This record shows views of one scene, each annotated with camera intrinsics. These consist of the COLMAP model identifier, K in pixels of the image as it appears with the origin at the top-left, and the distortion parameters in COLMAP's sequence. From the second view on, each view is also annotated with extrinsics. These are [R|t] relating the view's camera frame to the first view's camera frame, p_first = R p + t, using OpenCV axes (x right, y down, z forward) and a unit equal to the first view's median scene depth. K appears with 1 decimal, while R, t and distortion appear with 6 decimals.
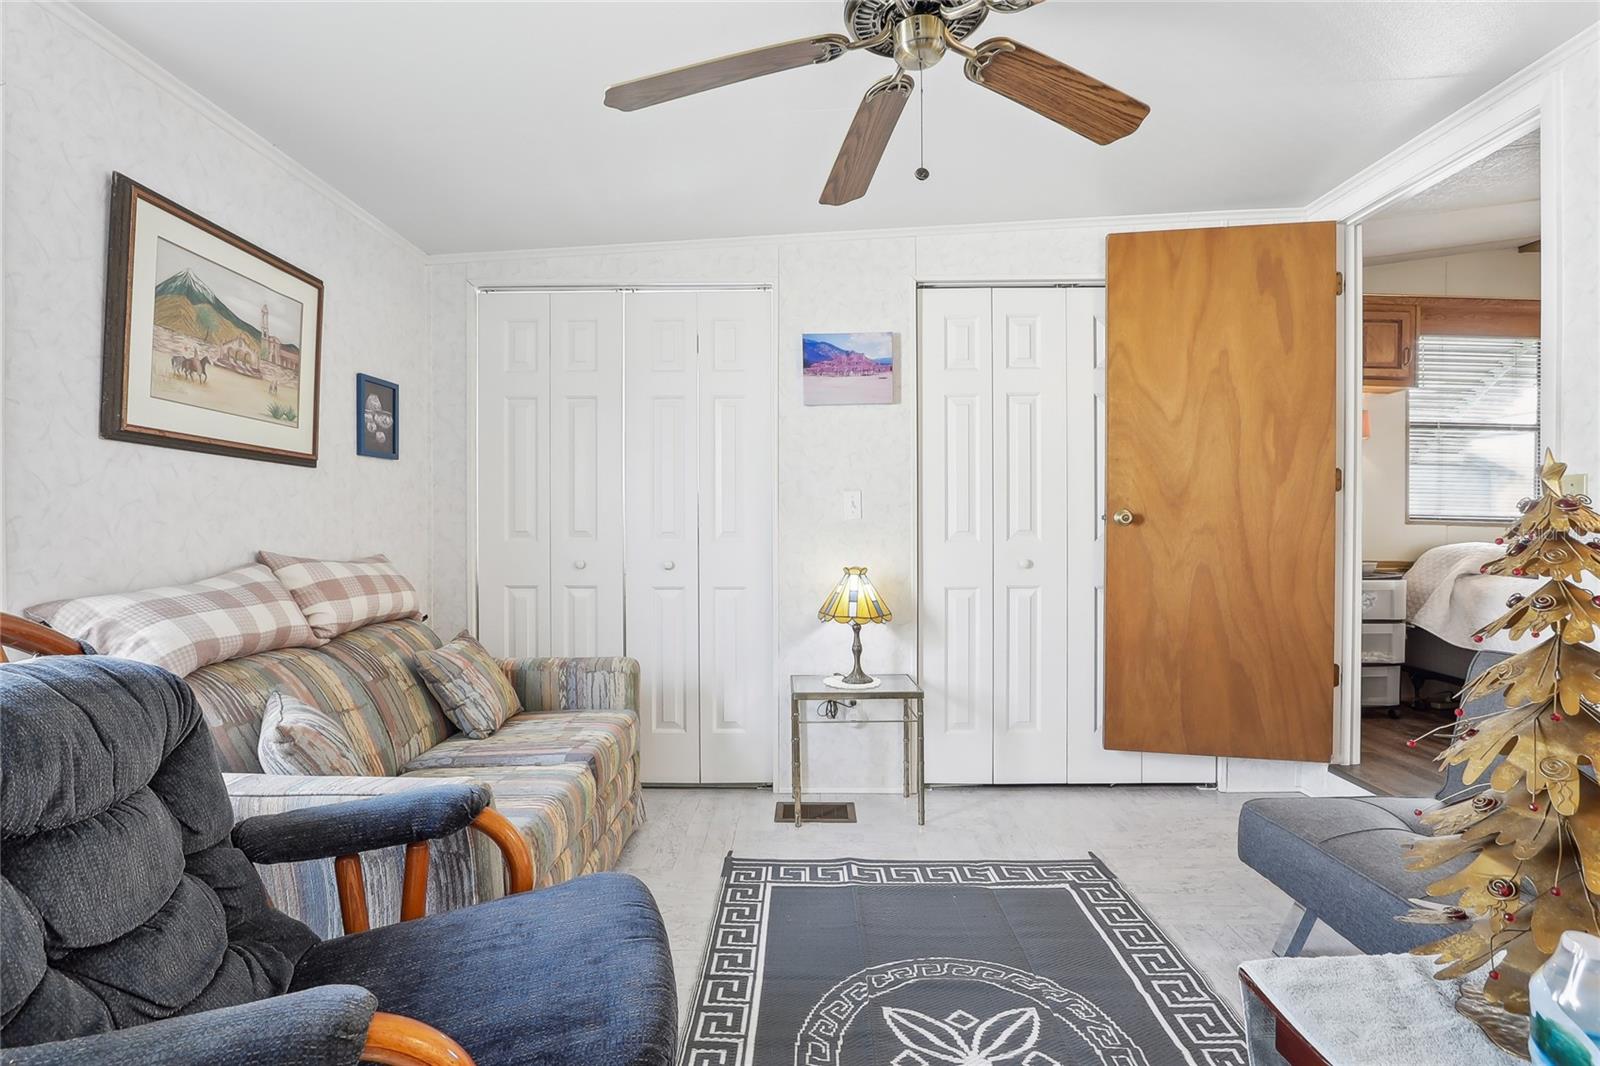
lens RADIAL K [[775.3, 0, 783.6], [0, 775.3, 542.0], [0, 0, 1]] dist [-0.037252, 0.000350]
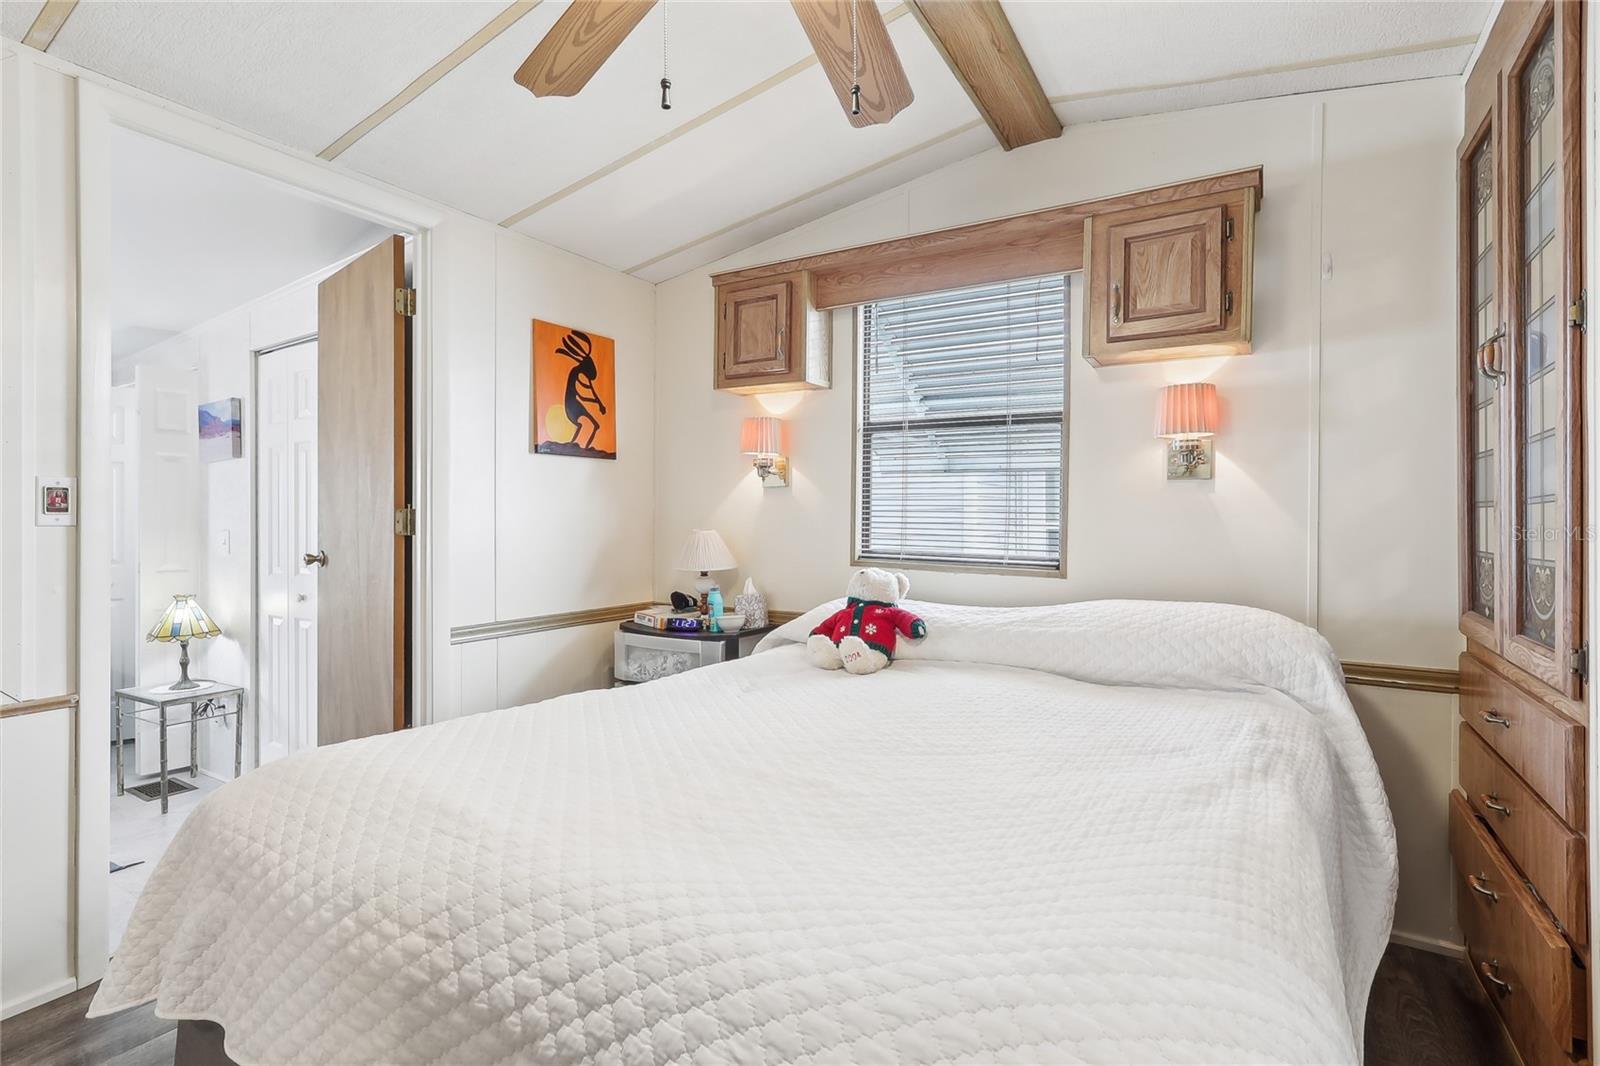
lens RADIAL K [[740.2, 0, 803.8], [0, 740.2, 512.7], [0, 0, 1]] dist [-0.002404, 0.000004]
pose [[0.863402, -0.002464, -0.504511, 1.211541], [-0.003171, 0.999942, -0.010312, -0.070625], [0.504507, 0.010503, 0.863344, 0.381711]]
